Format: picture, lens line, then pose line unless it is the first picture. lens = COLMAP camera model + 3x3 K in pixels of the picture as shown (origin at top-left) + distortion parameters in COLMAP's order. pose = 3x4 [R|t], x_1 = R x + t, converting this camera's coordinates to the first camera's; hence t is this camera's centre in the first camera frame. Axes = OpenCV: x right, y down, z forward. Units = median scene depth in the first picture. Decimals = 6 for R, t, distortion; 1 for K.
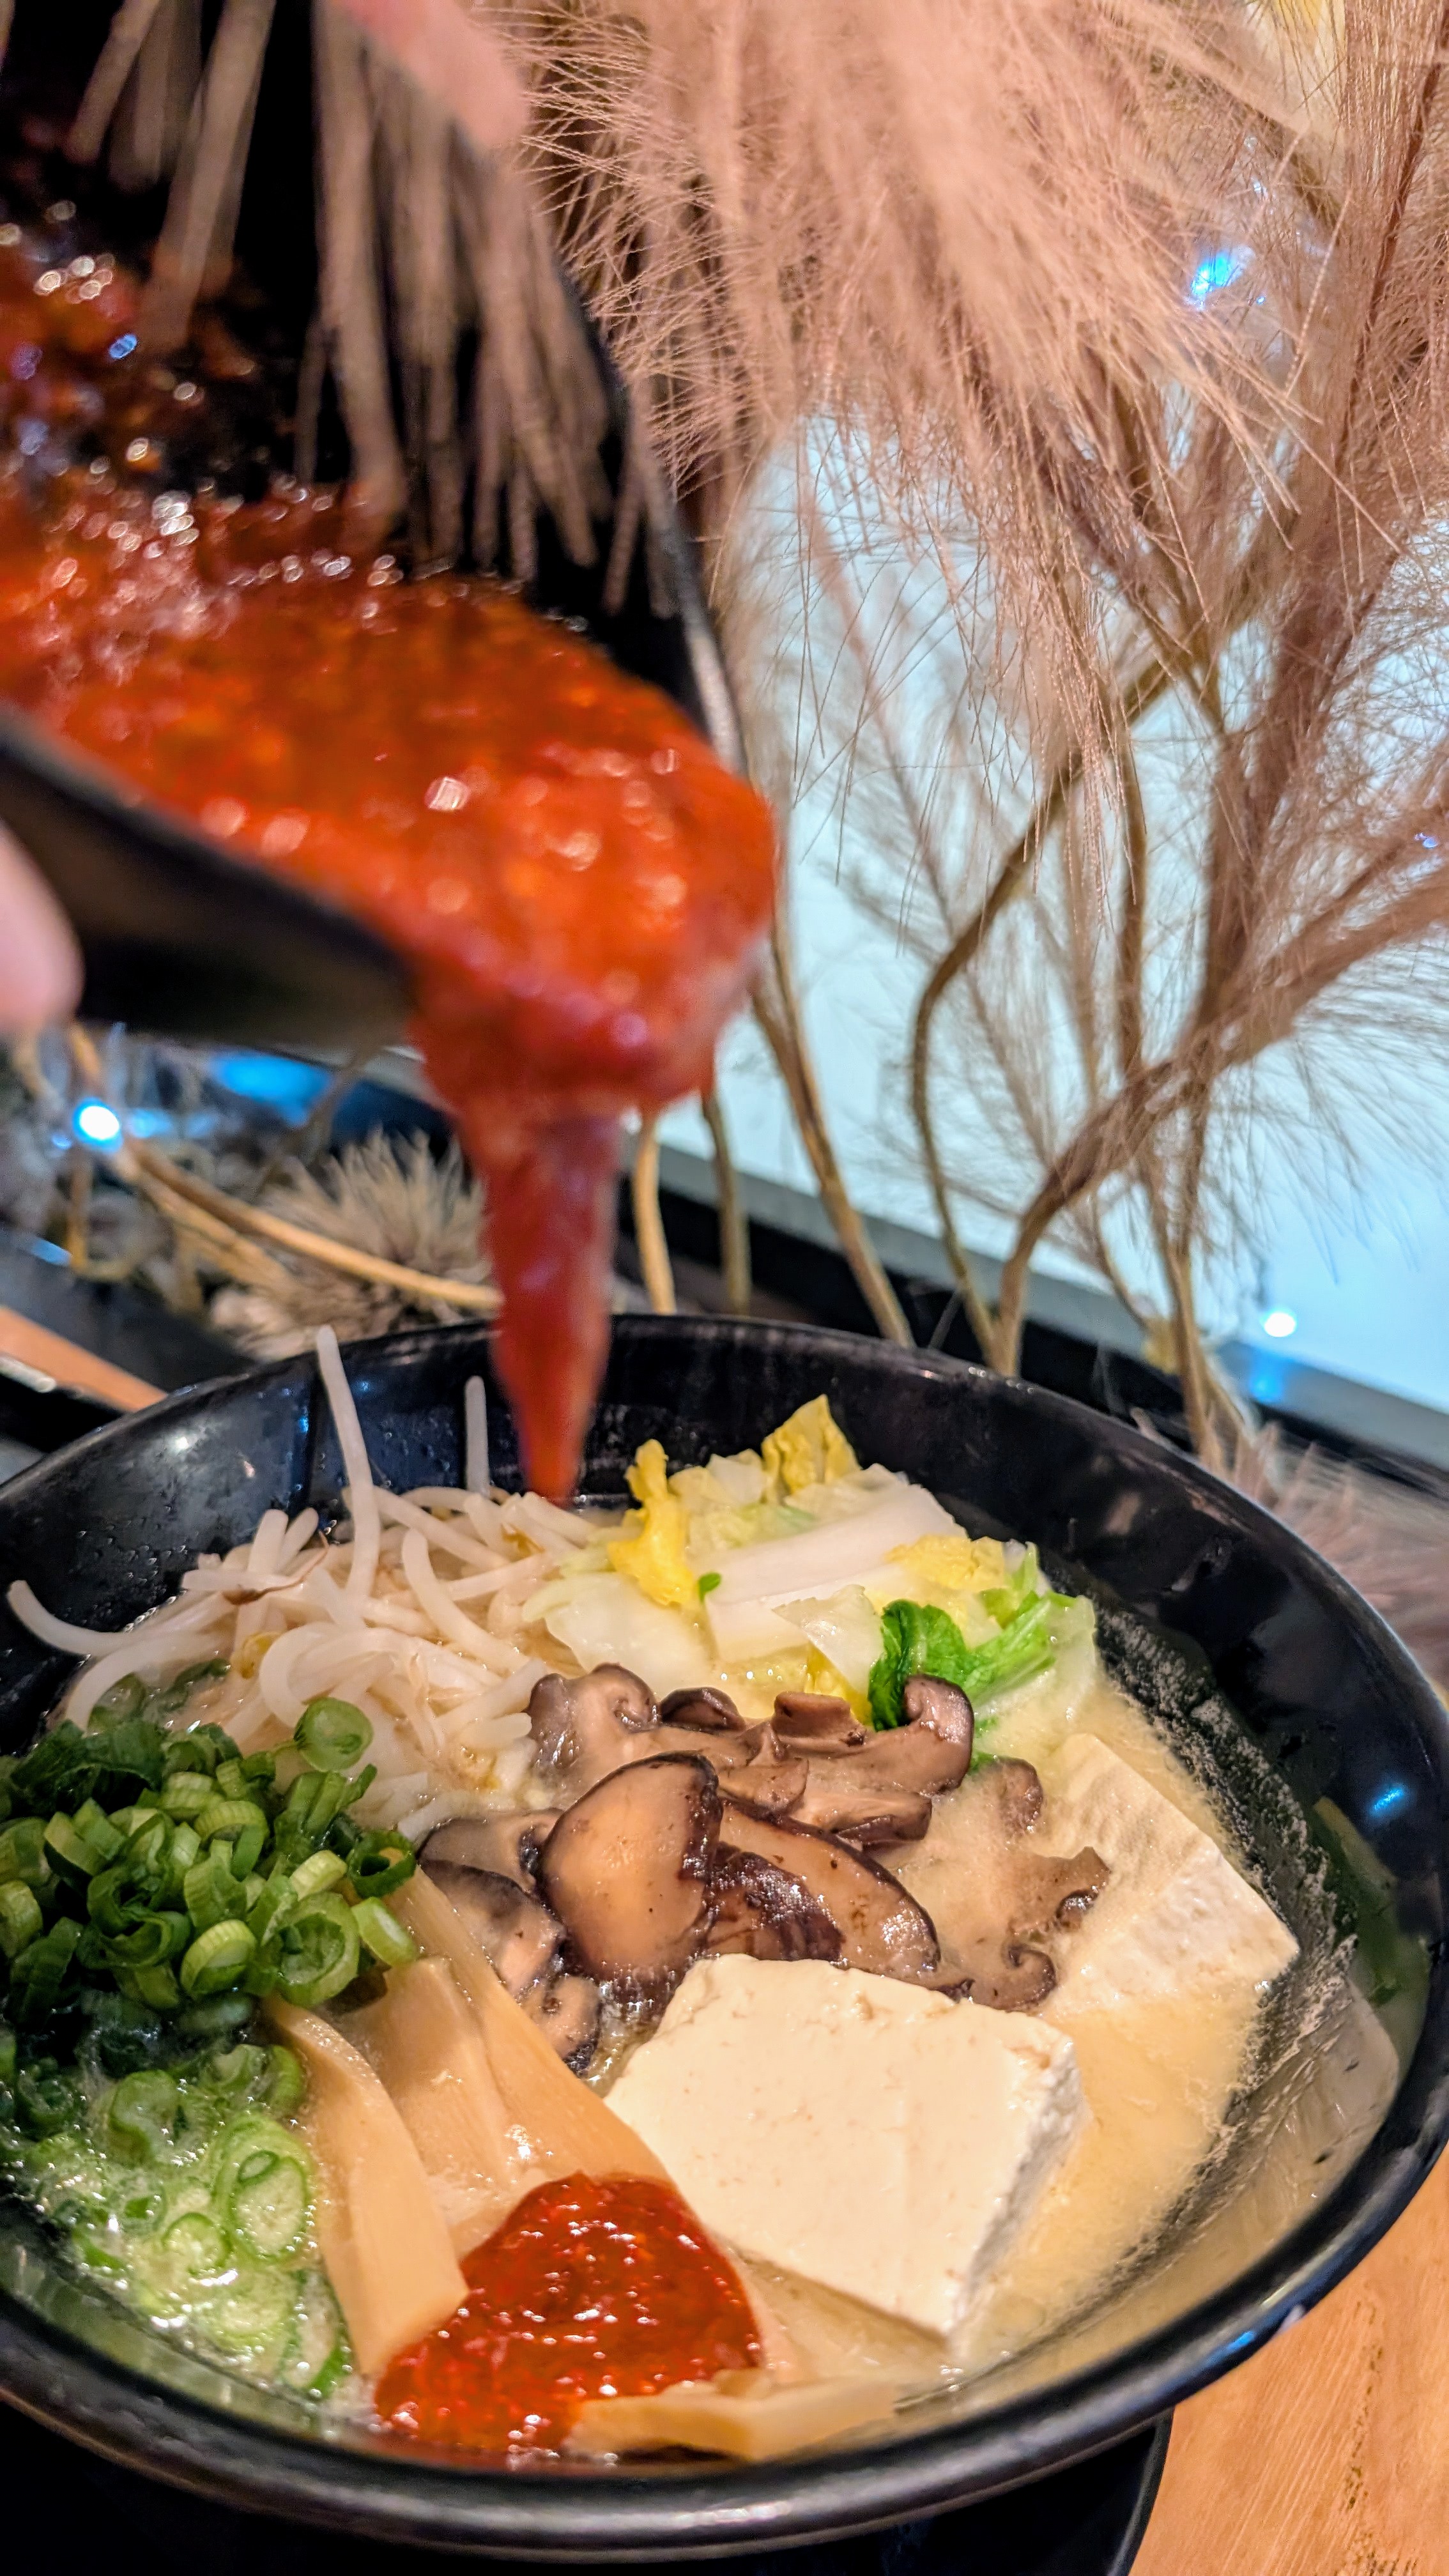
lens RADIAL K [[1914.8, 0, 724.5], [0, 1914.8, 1288.0], [0, 0, 1]] dist [-0.010141, -0.002569]
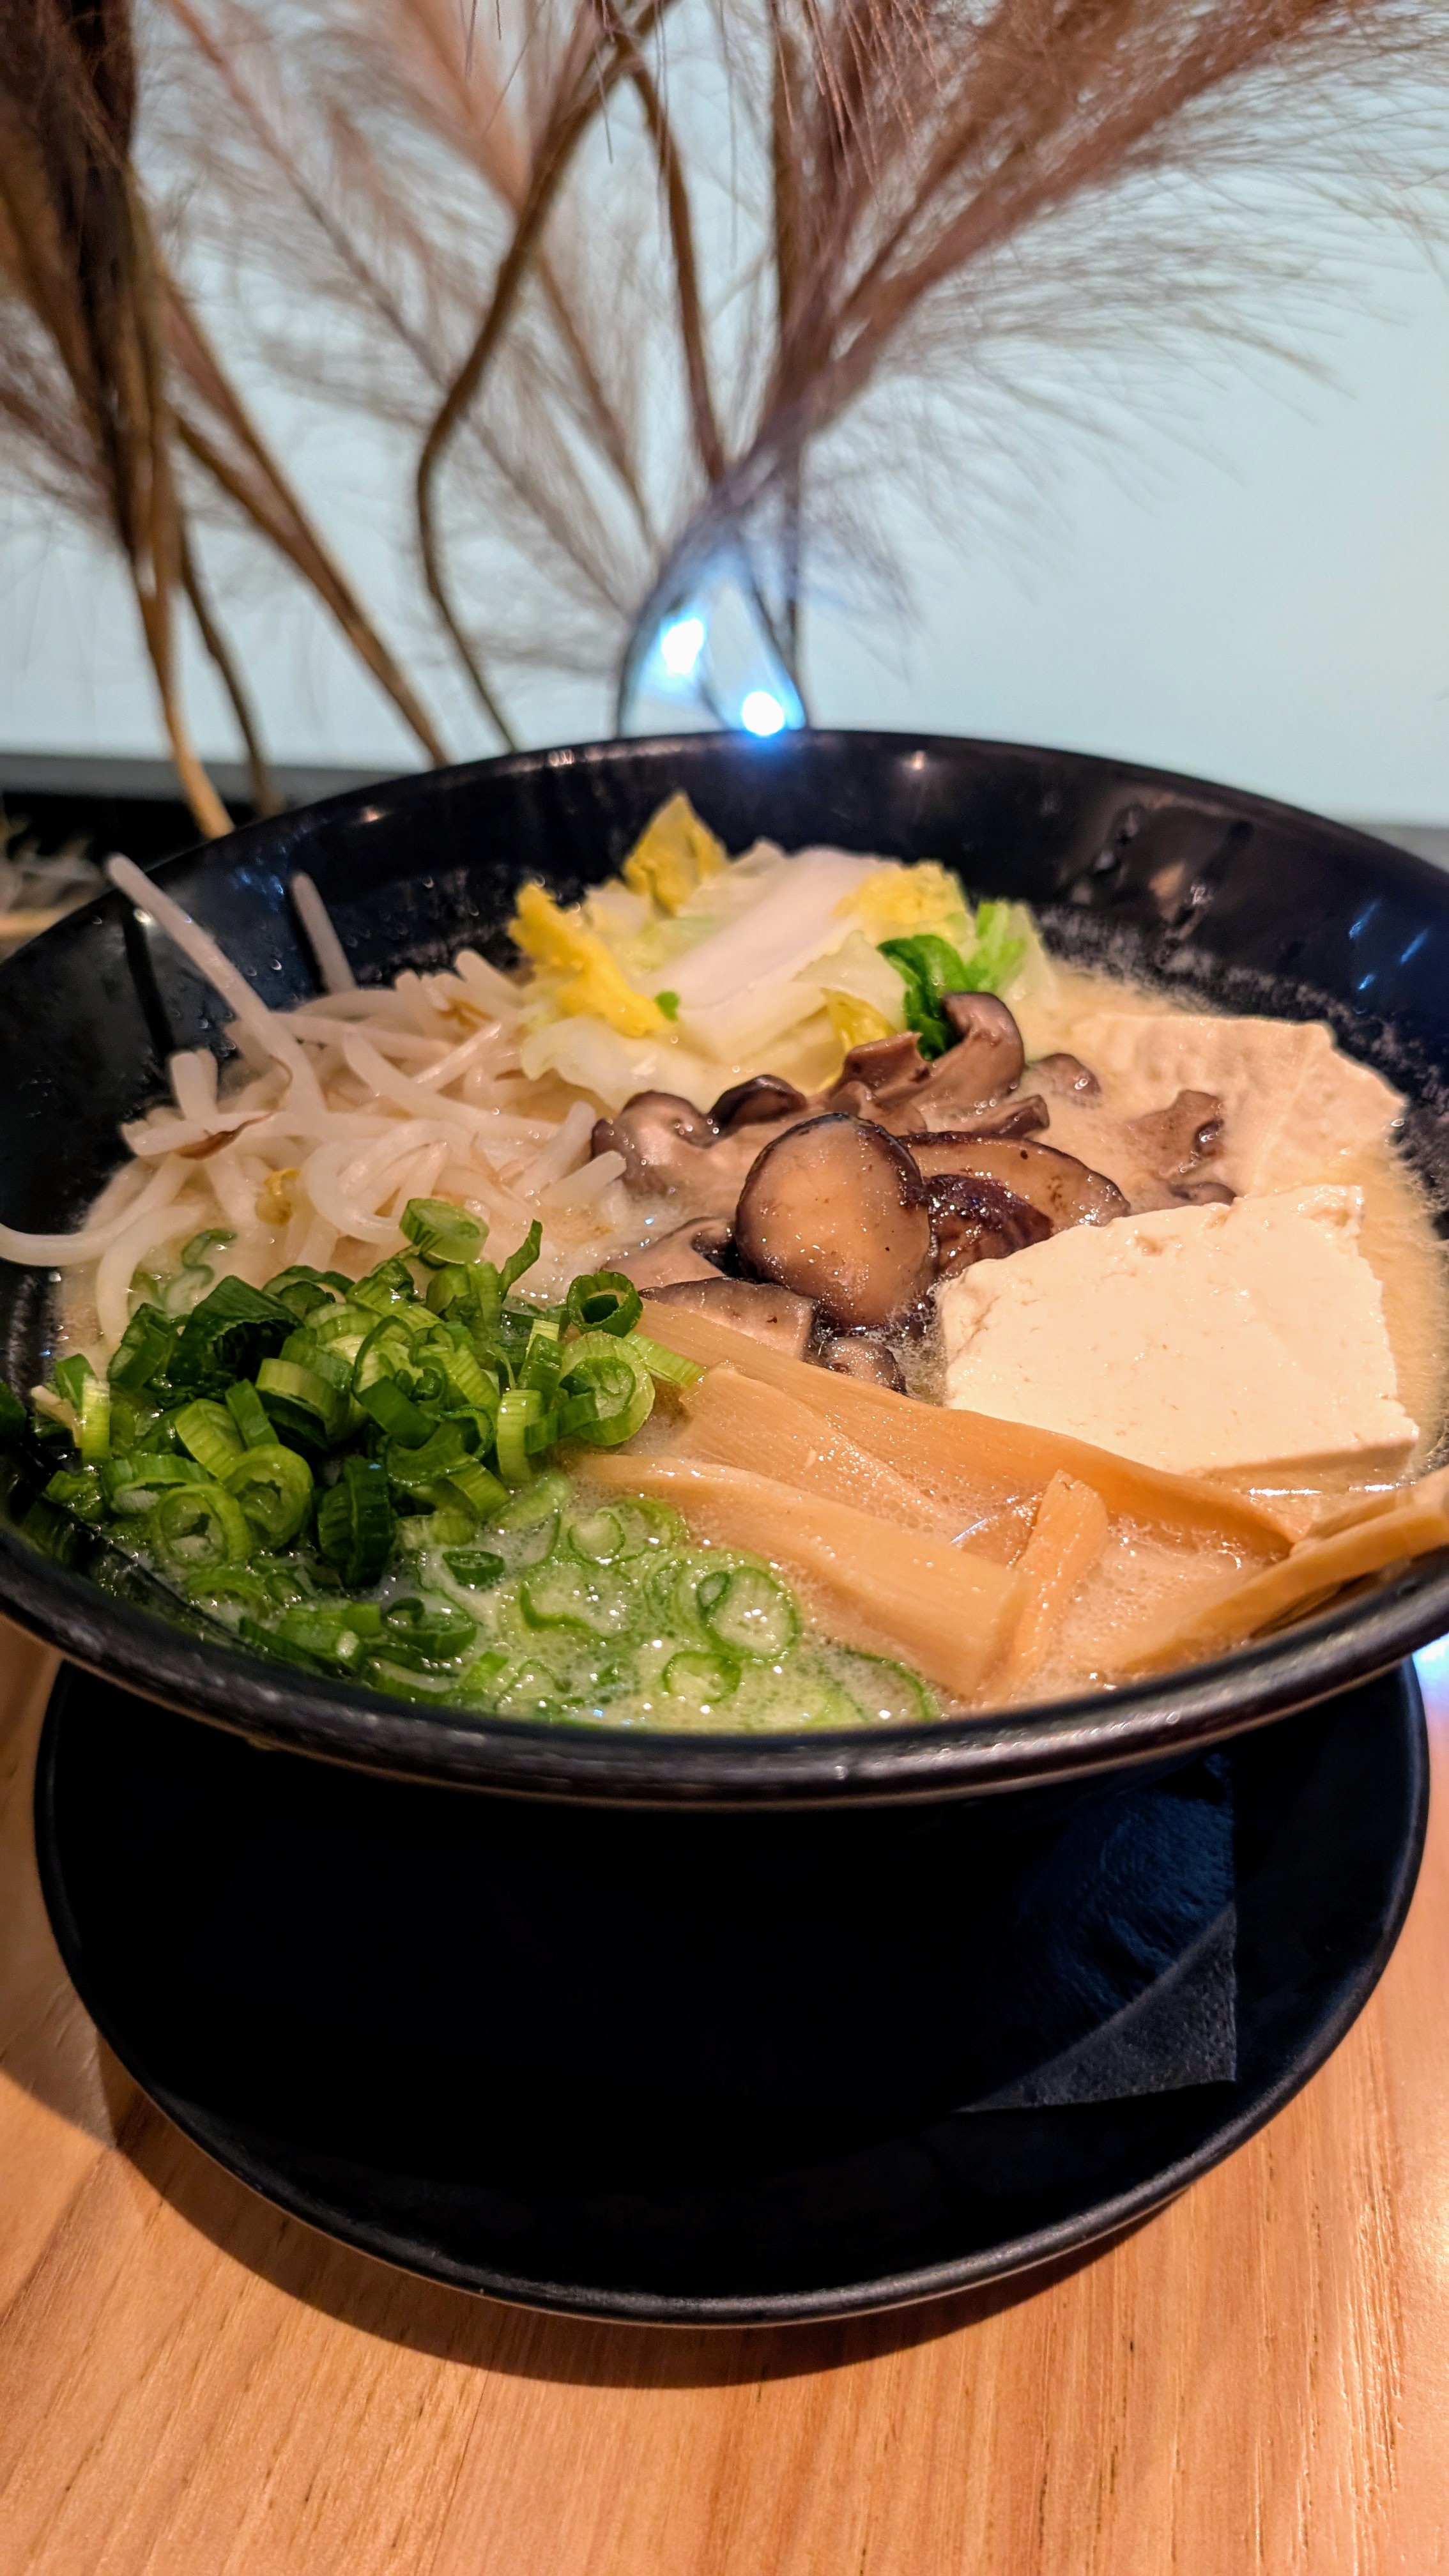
lens RADIAL K [[1914.8, 0, 724.5], [0, 1914.8, 1288.0], [0, 0, 1]] dist [-0.010141, -0.002569]
pose [[0.884193, -0.328245, 0.332353, -0.346022], [0.265737, 0.938600, 0.220033, 0.092224], [-0.384171, -0.106233, 0.917130, 0.133280]]
